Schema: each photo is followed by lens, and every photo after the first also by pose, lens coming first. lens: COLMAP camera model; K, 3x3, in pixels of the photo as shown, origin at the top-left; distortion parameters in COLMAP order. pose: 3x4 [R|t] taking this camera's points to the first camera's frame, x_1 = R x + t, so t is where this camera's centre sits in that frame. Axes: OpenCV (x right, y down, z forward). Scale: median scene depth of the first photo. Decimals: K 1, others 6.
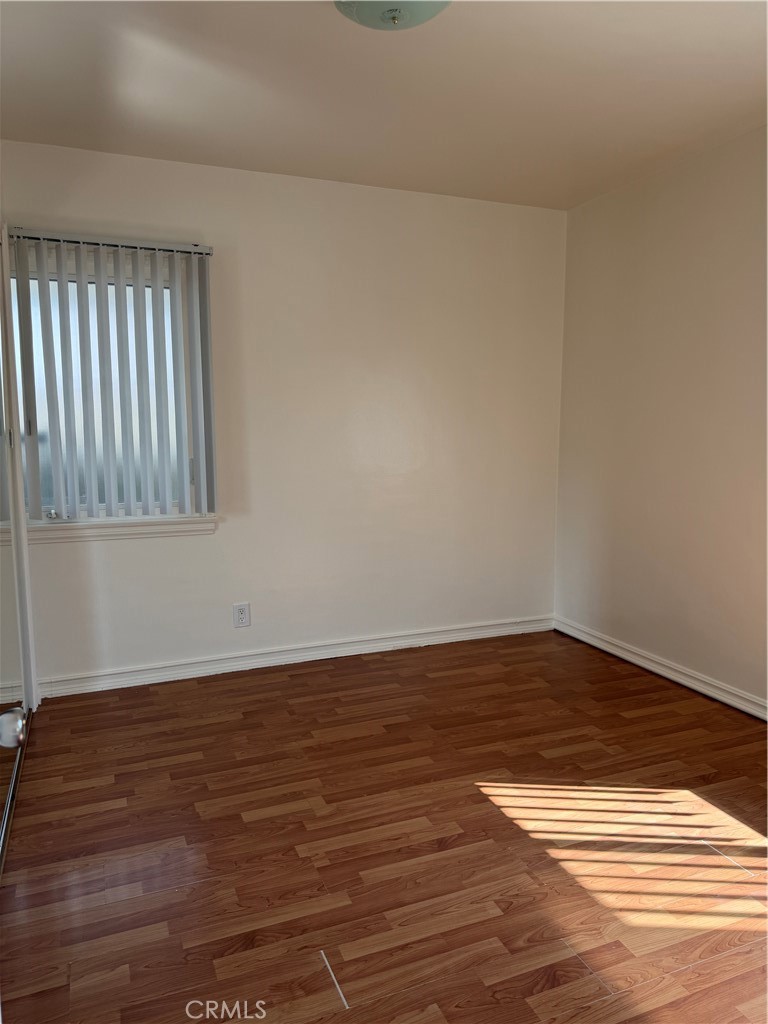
lens RADIAL K [[719.4, 0, 384.7], [0, 719.4, 509.1], [0, 0, 1]] dist [0.054987, -0.070104]
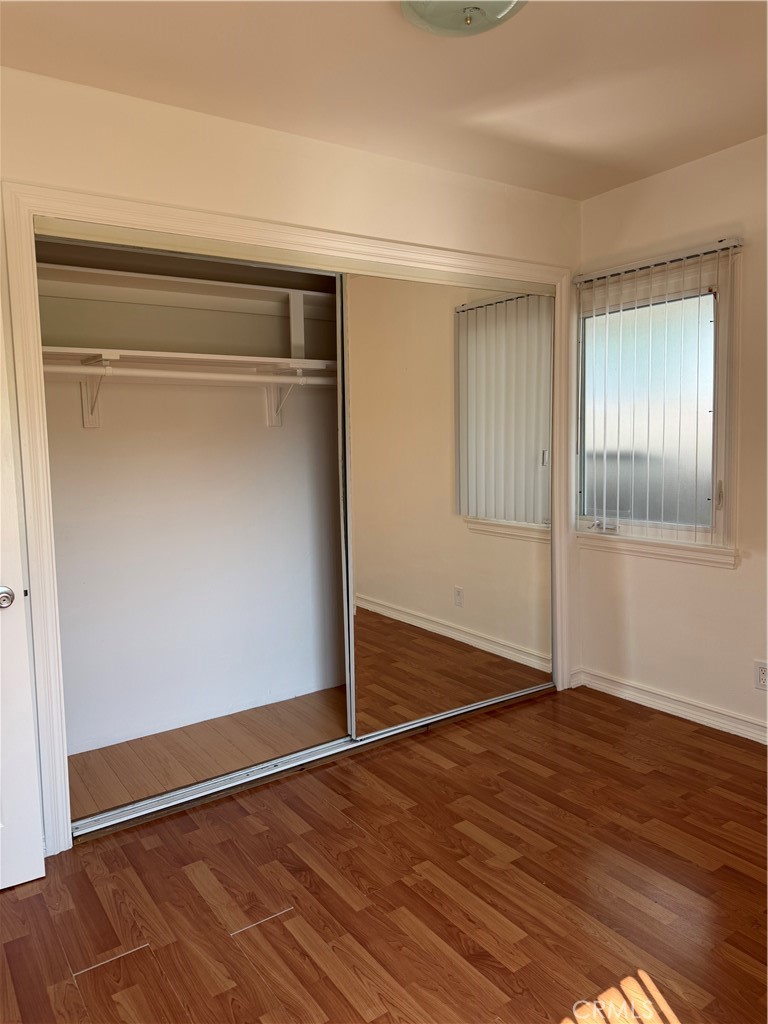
lens RADIAL K [[719.4, 0, 384.7], [0, 719.4, 509.1], [0, 0, 1]] dist [0.054987, -0.070104]
pose [[0.215958, 0.090989, -0.972154, 0.740702], [-0.081254, 0.993870, 0.074971, -0.099363], [0.973016, 0.062801, 0.222027, 0.600209]]
